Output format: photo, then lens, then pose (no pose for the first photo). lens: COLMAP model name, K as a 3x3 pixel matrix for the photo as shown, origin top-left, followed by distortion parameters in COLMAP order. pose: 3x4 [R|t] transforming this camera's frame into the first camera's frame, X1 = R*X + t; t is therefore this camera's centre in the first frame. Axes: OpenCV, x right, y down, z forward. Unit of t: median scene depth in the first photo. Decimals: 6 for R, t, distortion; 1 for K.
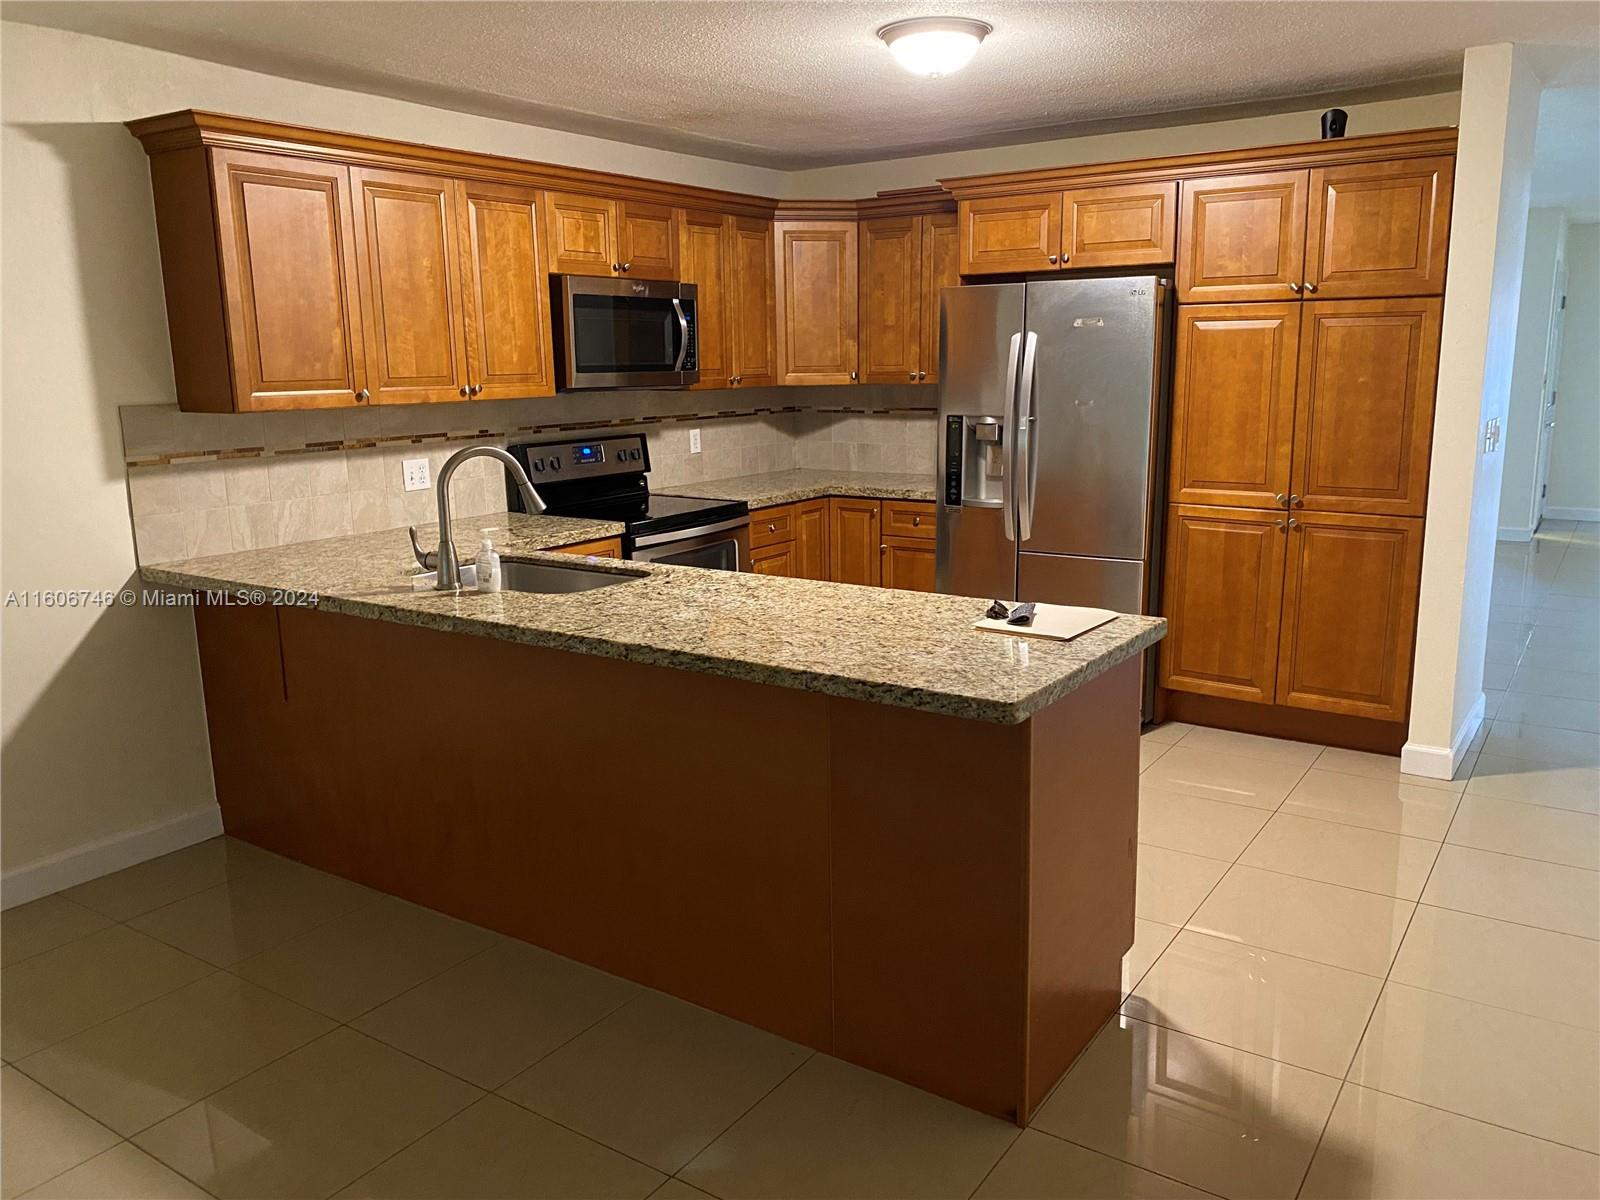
lens RADIAL K [[1224.6, 0, 821.6], [0, 1224.6, 595.6], [0, 0, 1]] dist [0.033317, -0.055559]
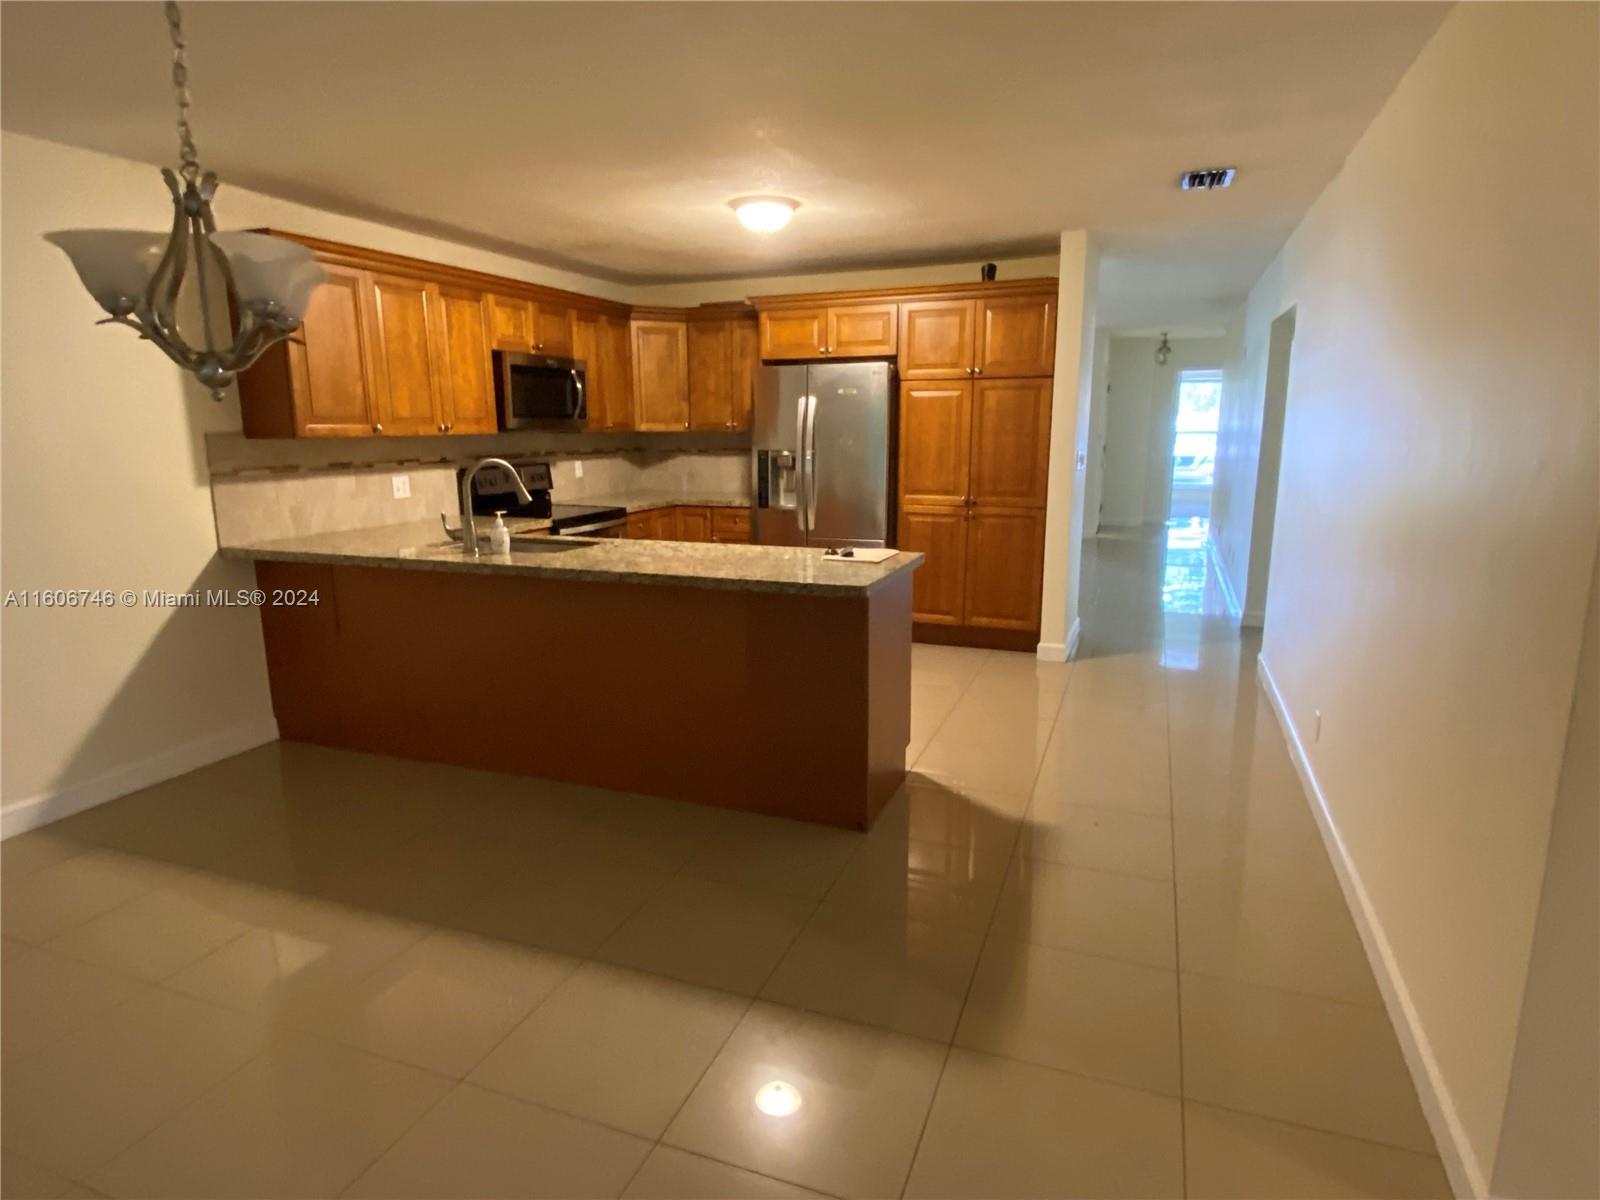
lens RADIAL K [[906.1, 0, 800.0], [0, 906.1, 600.0], [0, 0, 1]] dist [0.082258, -0.088613]
pose [[0.976053, -0.032973, 0.215020, -0.109769], [0.033799, 0.999429, -0.000166, 0.049371], [-0.214892, 0.007429, 0.976610, -0.146856]]
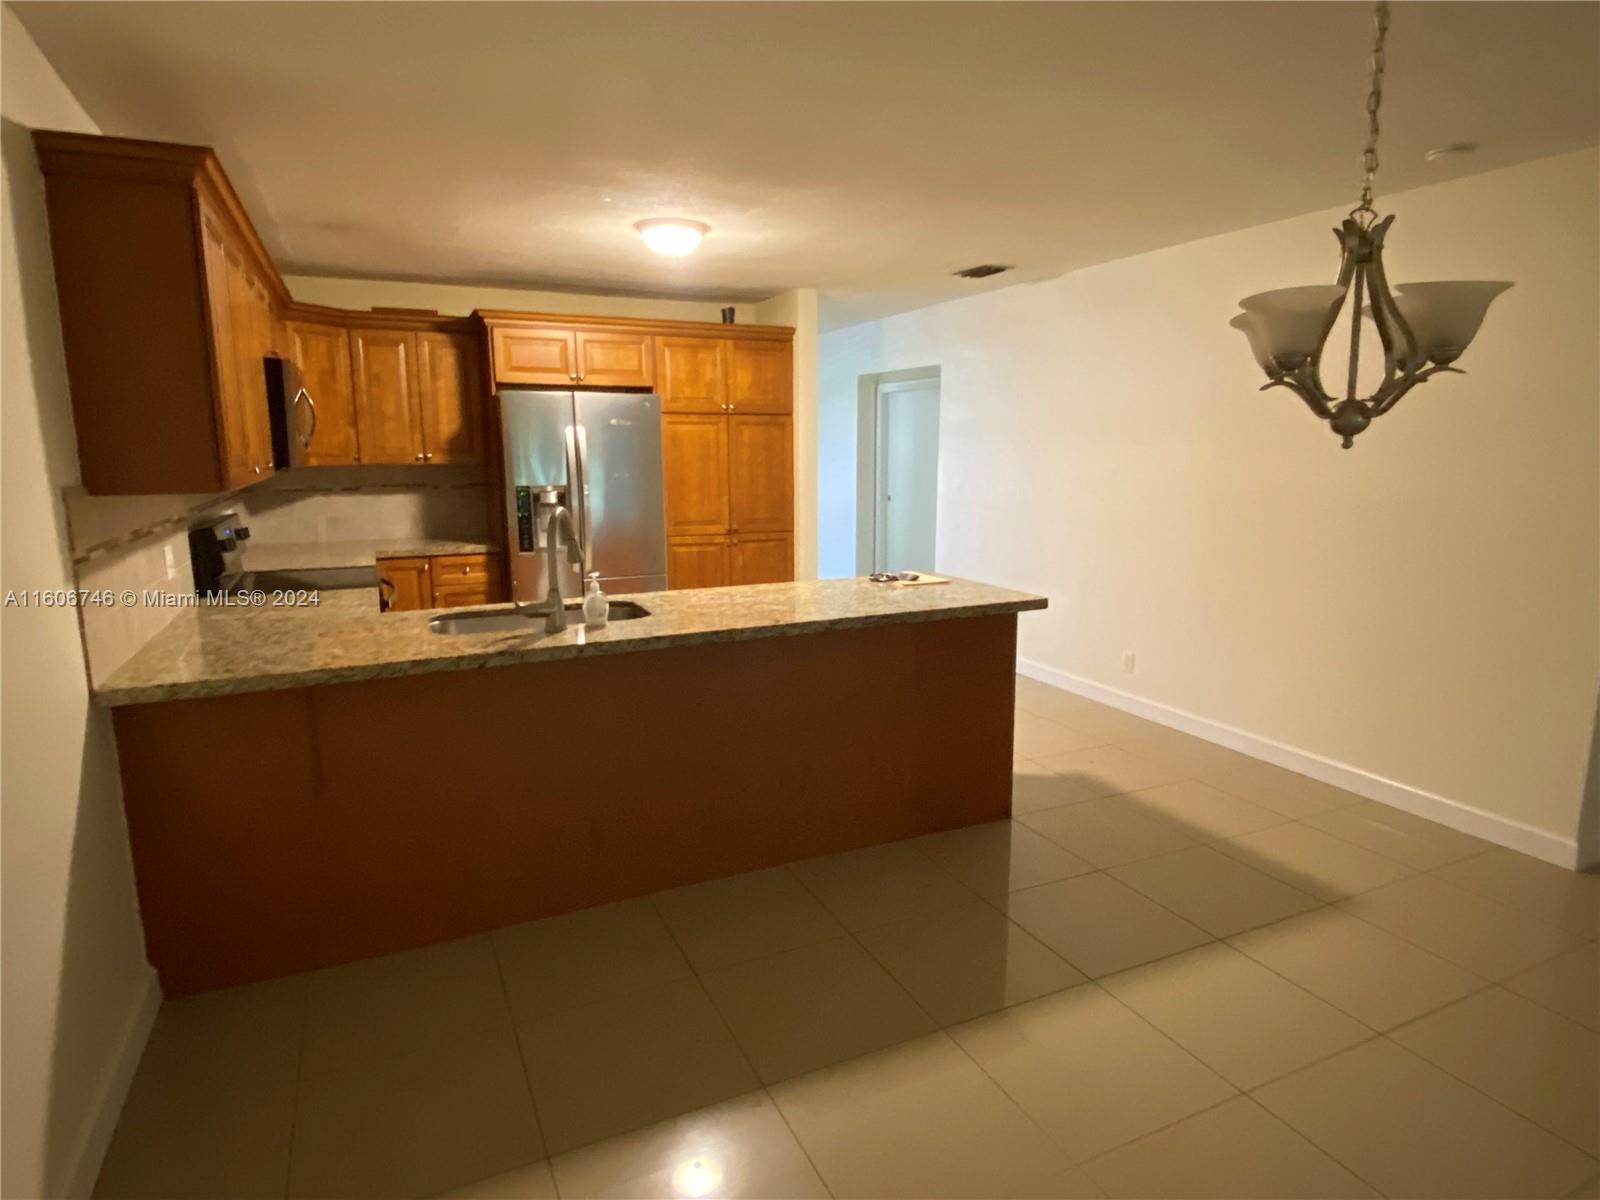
lens RADIAL K [[906.1, 0, 800.0], [0, 906.1, 600.0], [0, 0, 1]] dist [0.082258, -0.088613]
pose [[0.519933, -0.132618, 0.843850, -0.669146], [0.162123, 0.985240, 0.054948, -0.032303], [-0.838681, 0.108238, 0.533759, 0.243638]]
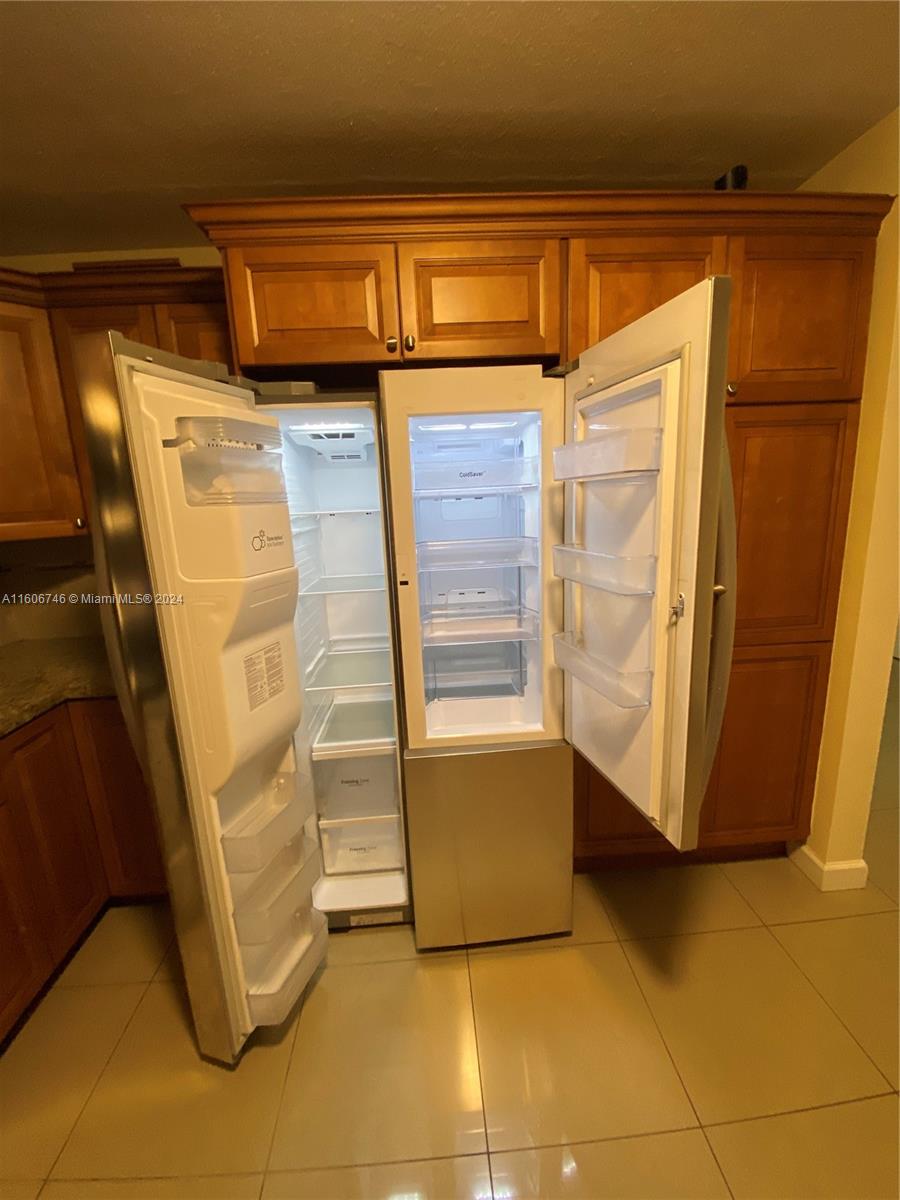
lens RADIAL K [[485.1, 0, 450.3], [0, 485.1, 597.4], [0, 0, 1]] dist [0.018116, -0.020267]
pose [[0.798140, -0.146187, 0.584467, 0.035392], [0.149072, 0.987868, 0.043515, -0.149890], [-0.583738, 0.052396, 0.810250, 0.825933]]
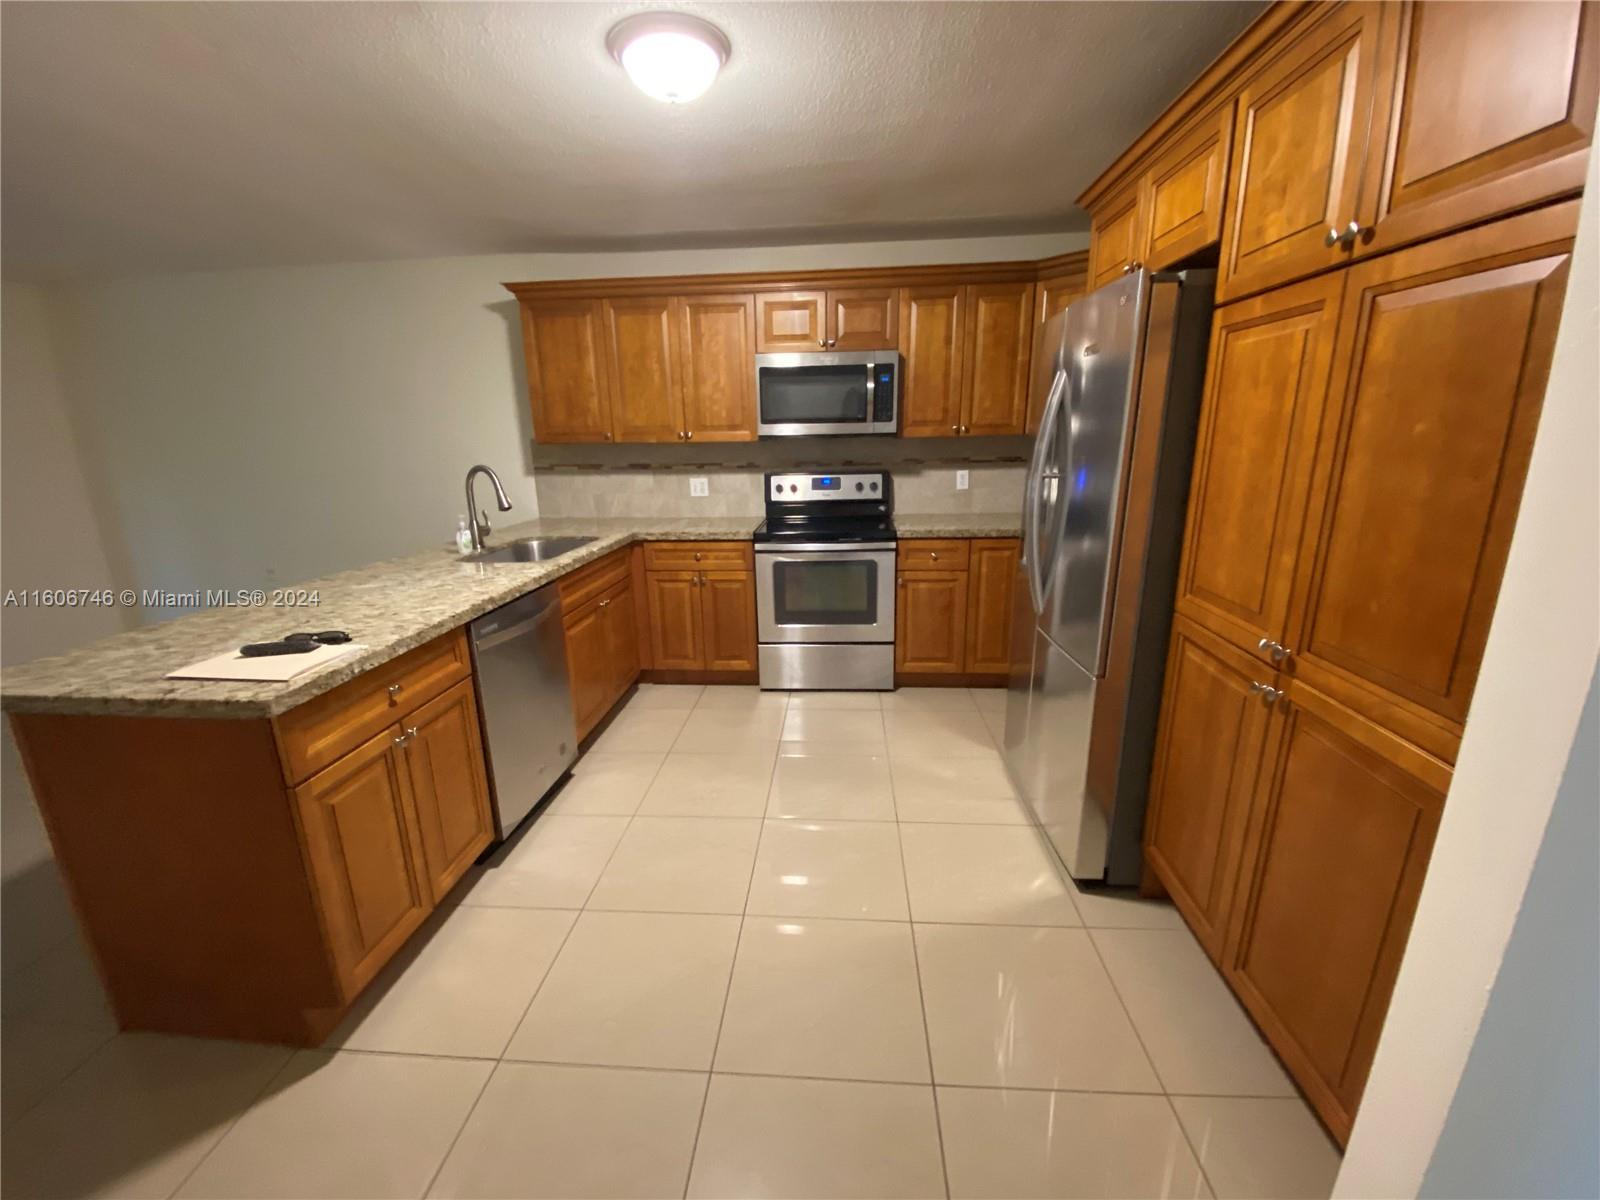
lens RADIAL K [[646.7, 0, 794.8], [0, 646.7, 606.5], [0, 0, 1]] dist [0.018116, -0.020267]
pose [[0.491179, 0.229221, -0.840358, 0.514974], [-0.155499, 0.972332, 0.174332, -0.114637], [0.857067, 0.045046, 0.513232, 0.667727]]
